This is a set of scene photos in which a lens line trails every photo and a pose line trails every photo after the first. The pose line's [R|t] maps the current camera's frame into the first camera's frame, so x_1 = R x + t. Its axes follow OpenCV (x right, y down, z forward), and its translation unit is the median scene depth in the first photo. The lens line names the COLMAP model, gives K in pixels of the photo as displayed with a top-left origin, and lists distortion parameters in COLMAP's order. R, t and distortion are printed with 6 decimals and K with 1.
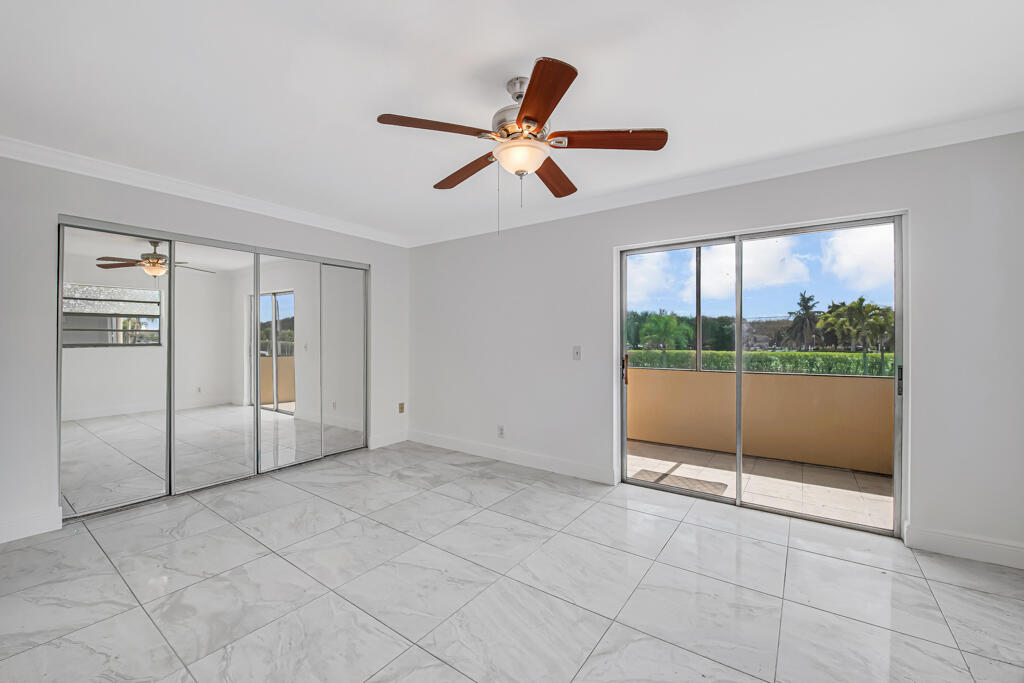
lens RADIAL K [[414.7, 0, 503.1], [0, 414.7, 336.7], [0, 0, 1]] dist [-0.018496, -0.000978]
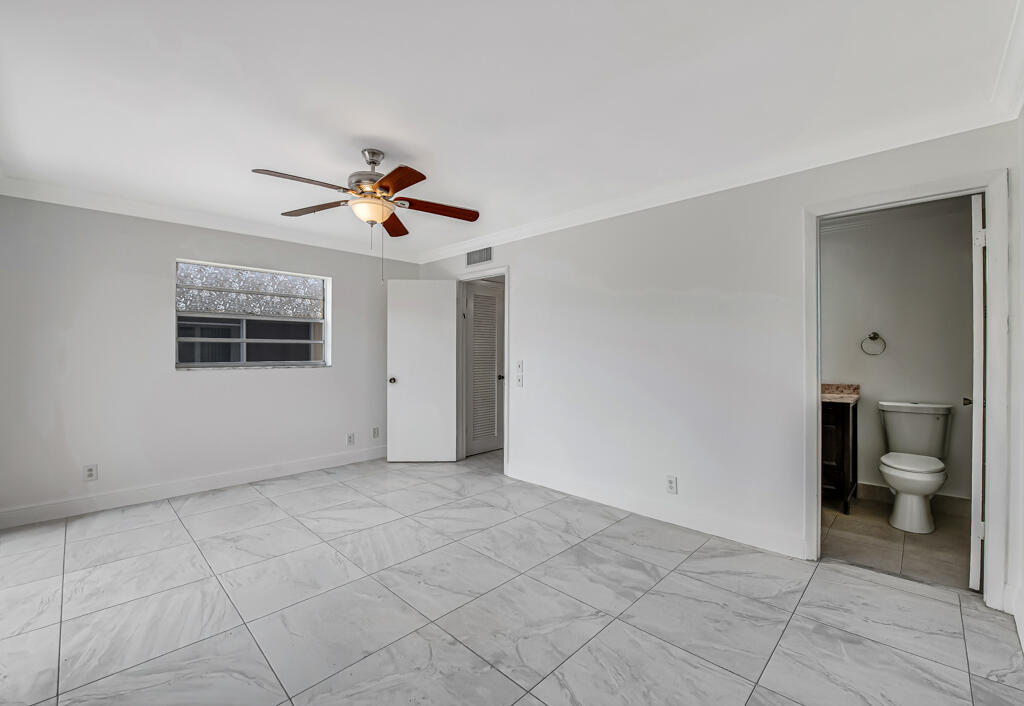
lens RADIAL K [[432.3, 0, 516.6], [0, 432.3, 349.0], [0, 0, 1]] dist [-0.002845, -0.000452]
pose [[-0.991105, 0.000536, 0.133079, -0.429538], [-0.000876, 0.999944, -0.010554, 0.004851], [-0.133077, -0.010577, -0.991049, 1.683750]]
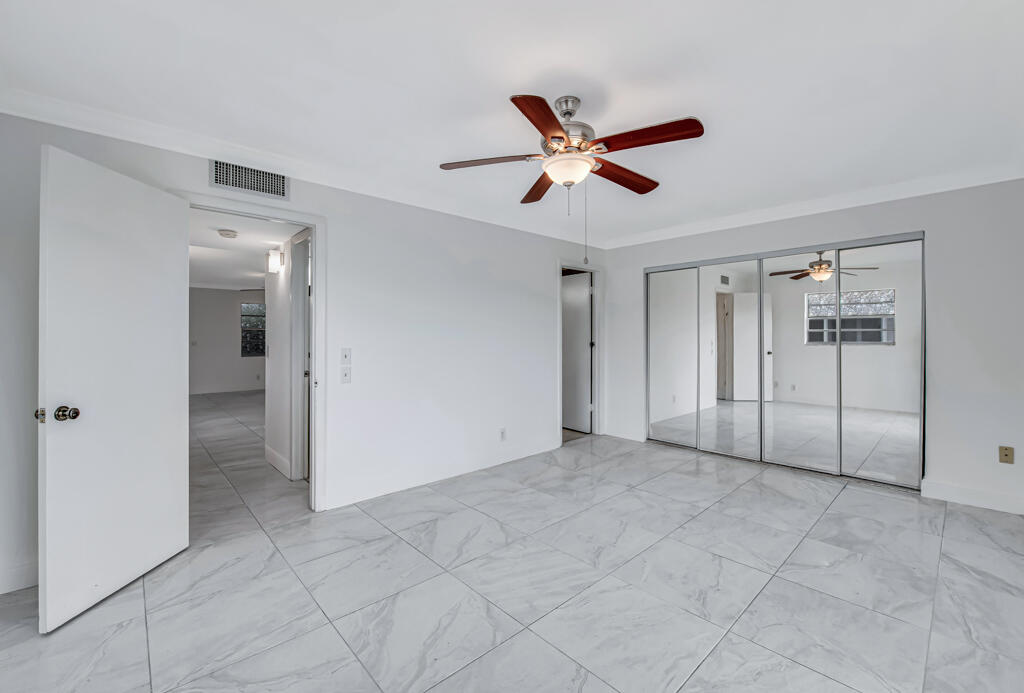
lens RADIAL K [[422.7, 0, 520.0], [0, 422.7, 346.8], [0, 0, 1]] dist [-0.011720, -0.000147]
pose [[-0.184755, 0.022542, -0.982526, 0.846702], [0.008570, 0.999736, 0.021325, 0.001082], [0.982747, -0.004480, -0.184900, 0.799476]]
